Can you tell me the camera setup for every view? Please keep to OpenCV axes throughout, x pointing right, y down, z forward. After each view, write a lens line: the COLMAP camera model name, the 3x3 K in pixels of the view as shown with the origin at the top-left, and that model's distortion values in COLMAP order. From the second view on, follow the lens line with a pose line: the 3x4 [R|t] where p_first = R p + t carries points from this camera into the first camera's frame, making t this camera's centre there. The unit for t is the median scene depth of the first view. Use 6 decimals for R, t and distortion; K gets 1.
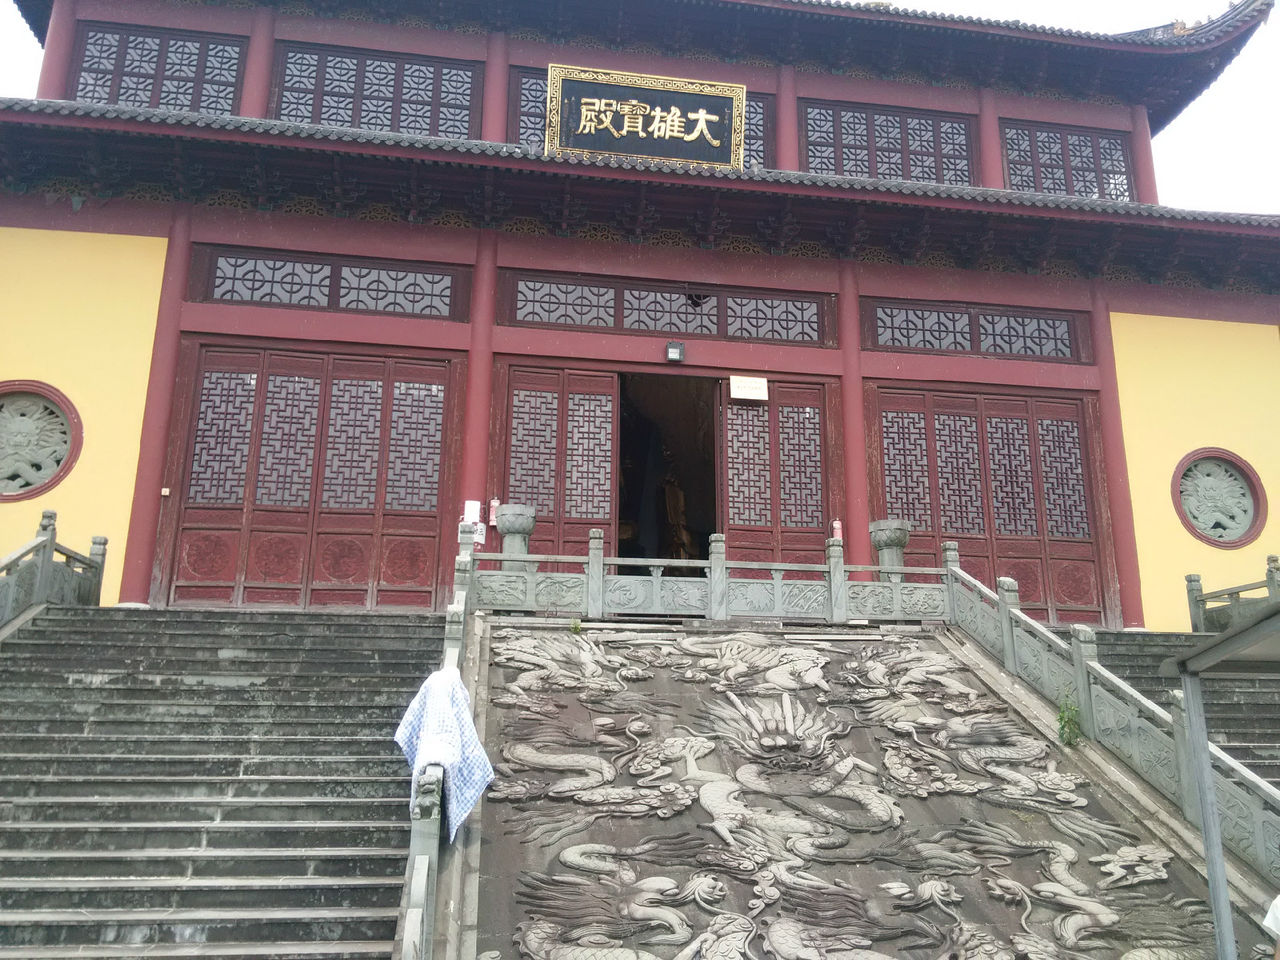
lens RADIAL K [[1008.3, 0, 640.0], [0, 1008.3, 480.0], [0, 0, 1]] dist [0.001817, -0.007646]
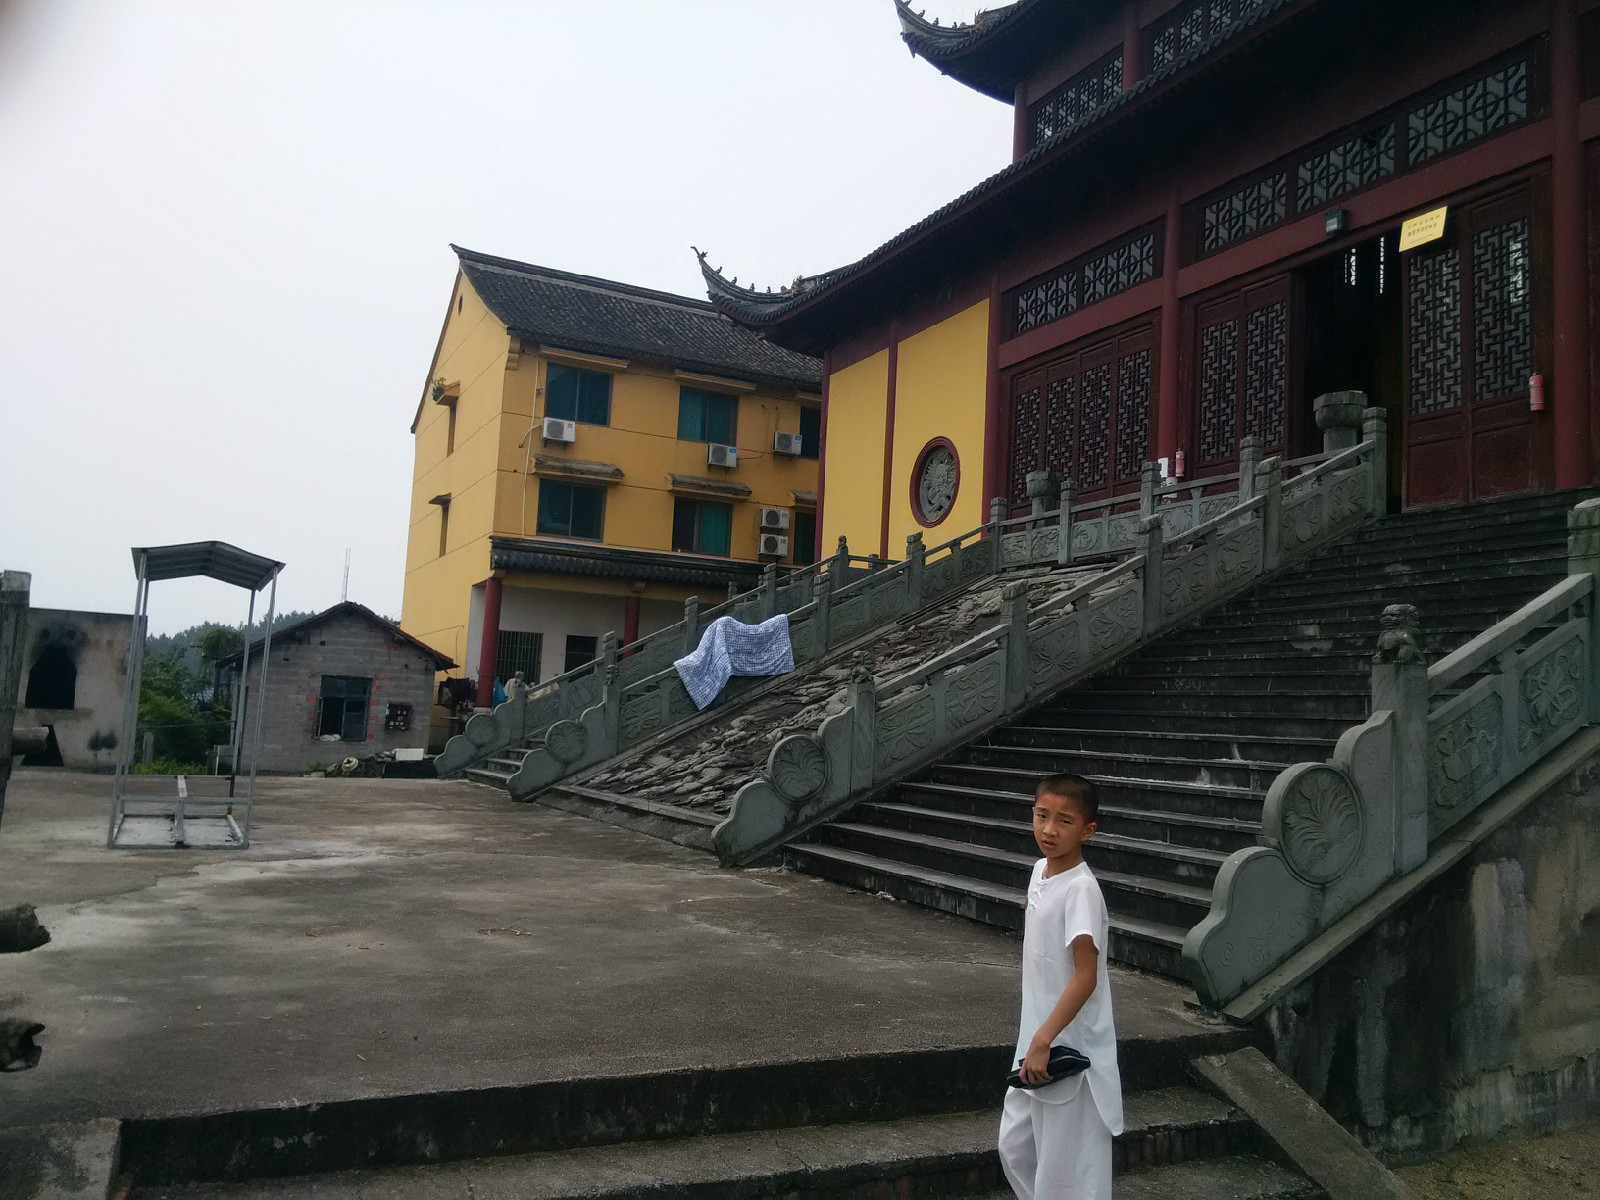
lens RADIAL K [[1260.4, 0, 800.0], [0, 1260.4, 600.0], [0, 0, 1]] dist [0.001817, -0.007646]
pose [[0.289129, -0.085177, -0.953493, 0.901386], [0.195501, 0.980295, -0.028289, 0.122839], [0.937115, -0.178230, 0.300084, 0.251627]]
